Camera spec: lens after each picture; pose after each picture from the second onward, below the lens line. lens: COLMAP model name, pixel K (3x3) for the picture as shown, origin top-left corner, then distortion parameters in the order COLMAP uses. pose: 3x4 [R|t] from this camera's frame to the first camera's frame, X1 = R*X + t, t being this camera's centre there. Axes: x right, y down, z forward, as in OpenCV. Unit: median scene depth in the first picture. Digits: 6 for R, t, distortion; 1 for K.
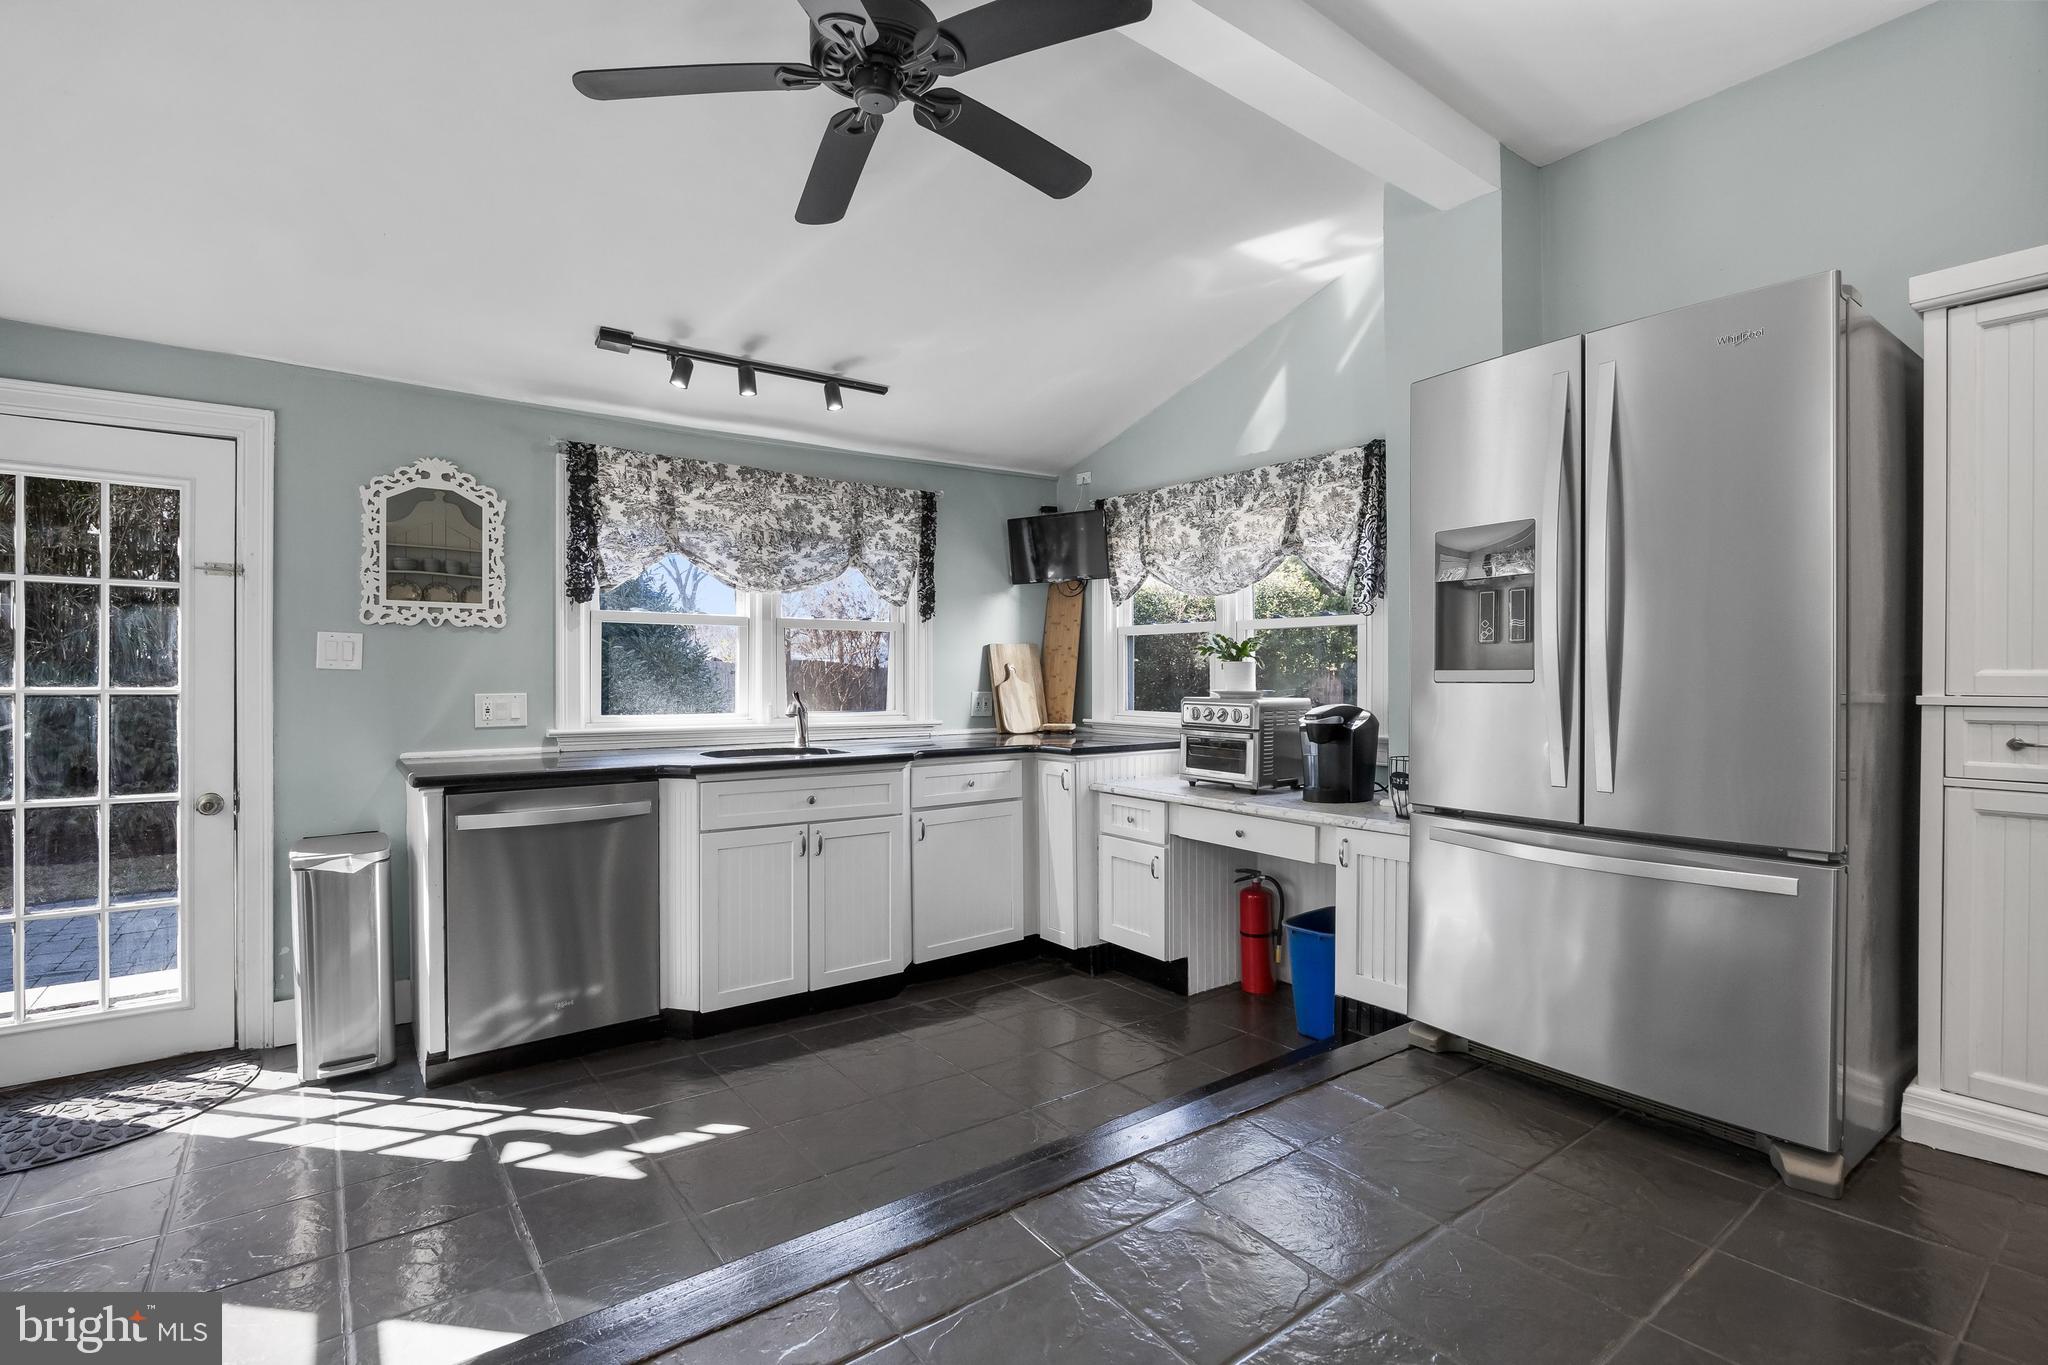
lens RADIAL K [[964.1, 0, 1031.5], [0, 964.1, 676.7], [0, 0, 1]] dist [-0.002876, -0.000020]
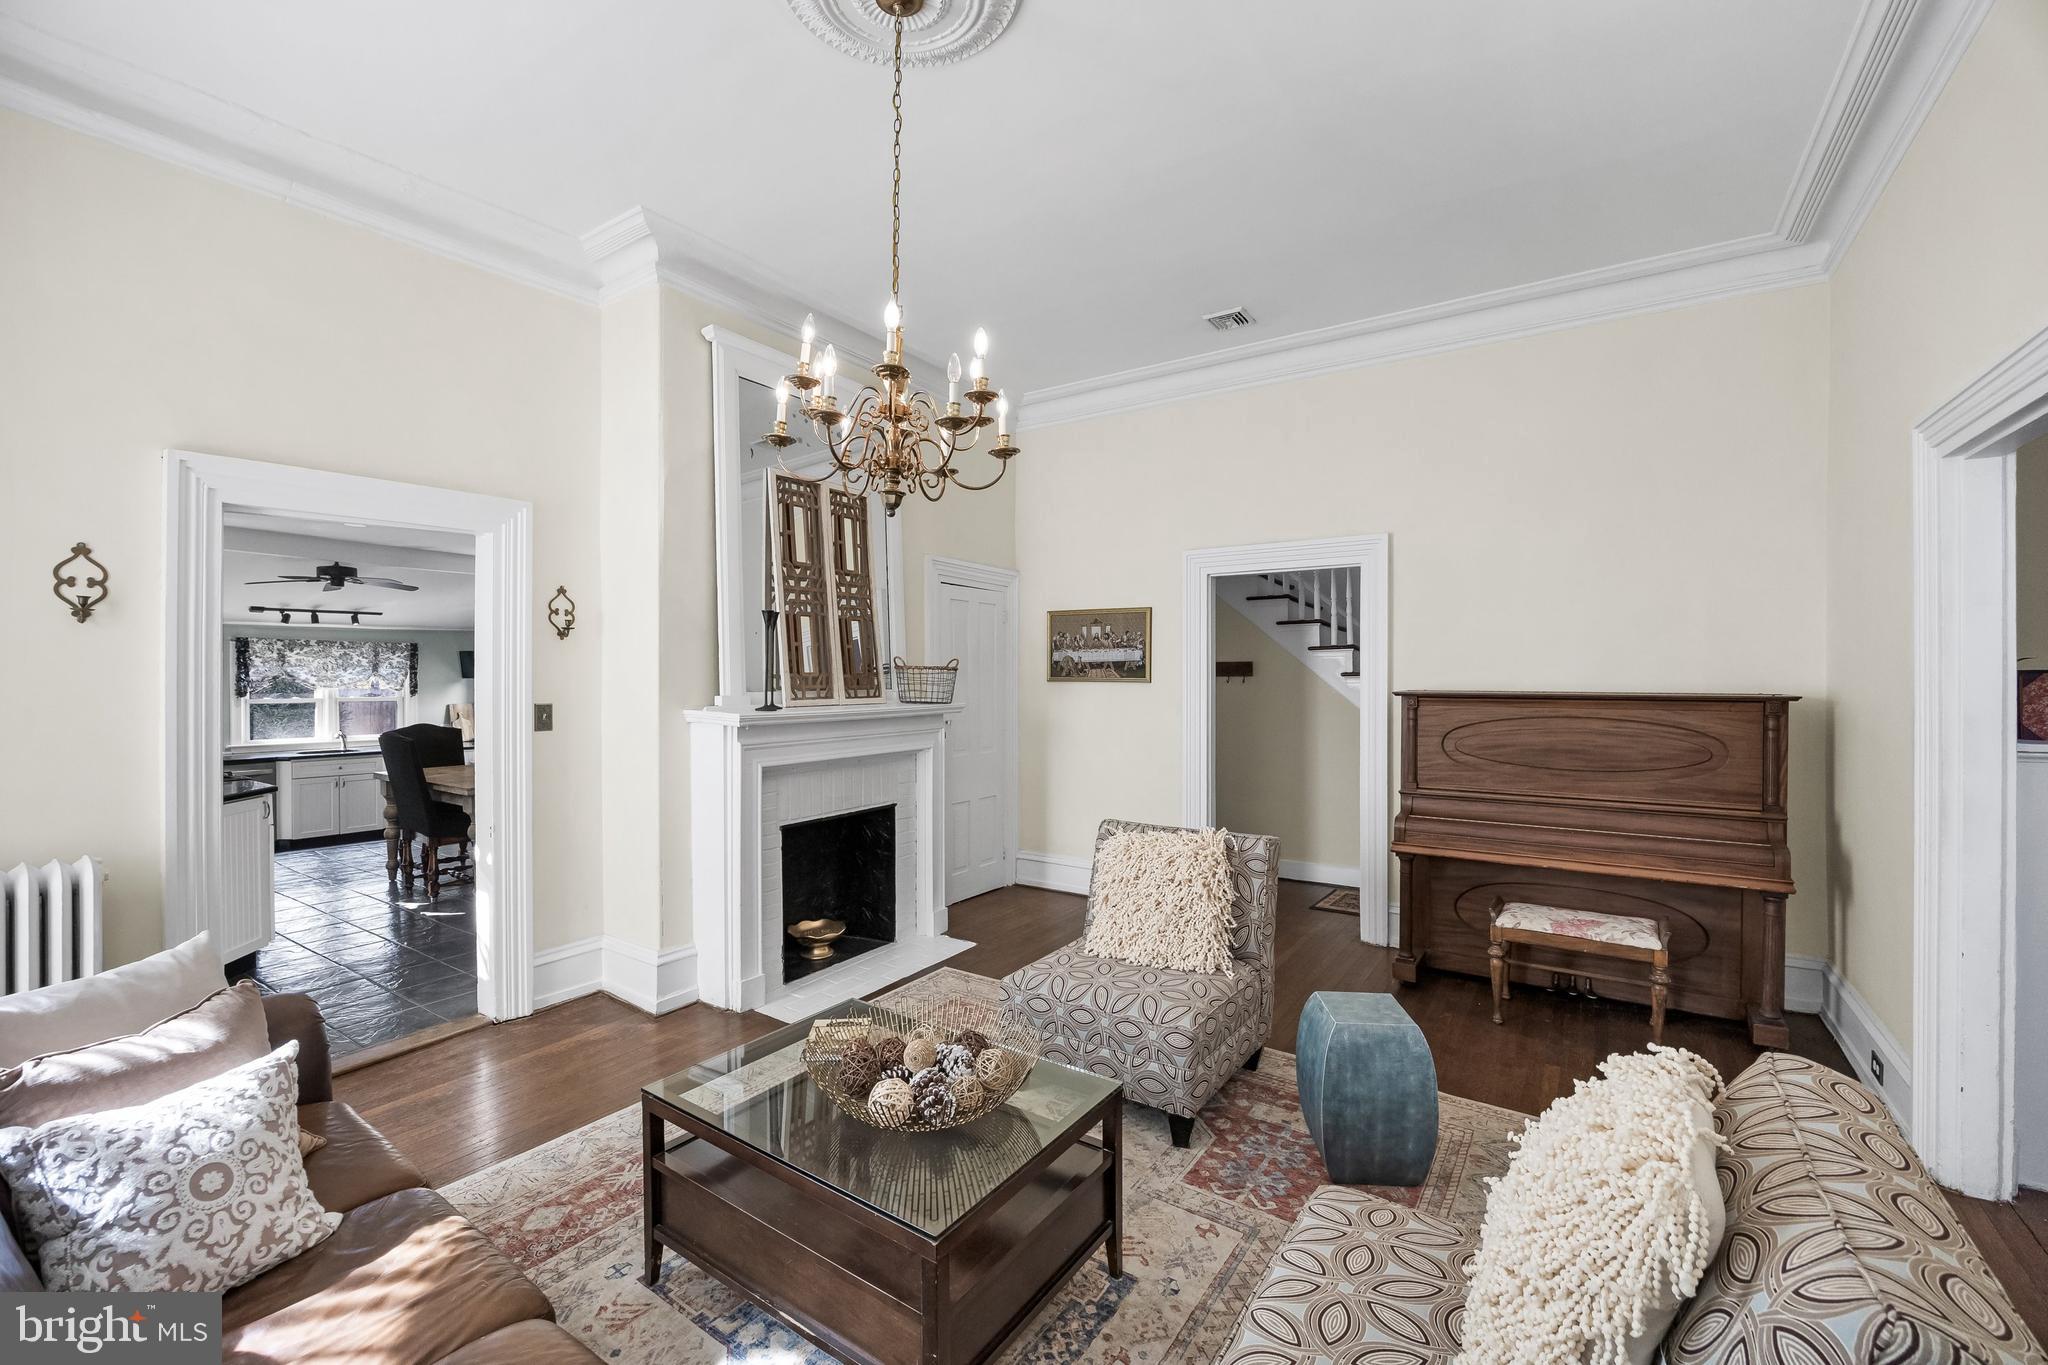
lens RADIAL K [[855.4, 0, 1015.6], [0, 855.4, 679.4], [0, 0, 1]] dist [-0.002427, -0.000226]
pose [[0.950104, 0.002426, 0.311925, 0.783380], [-0.004440, 0.999974, 0.005748, -0.140127], [-0.311903, -0.006846, 0.950089, -1.803023]]
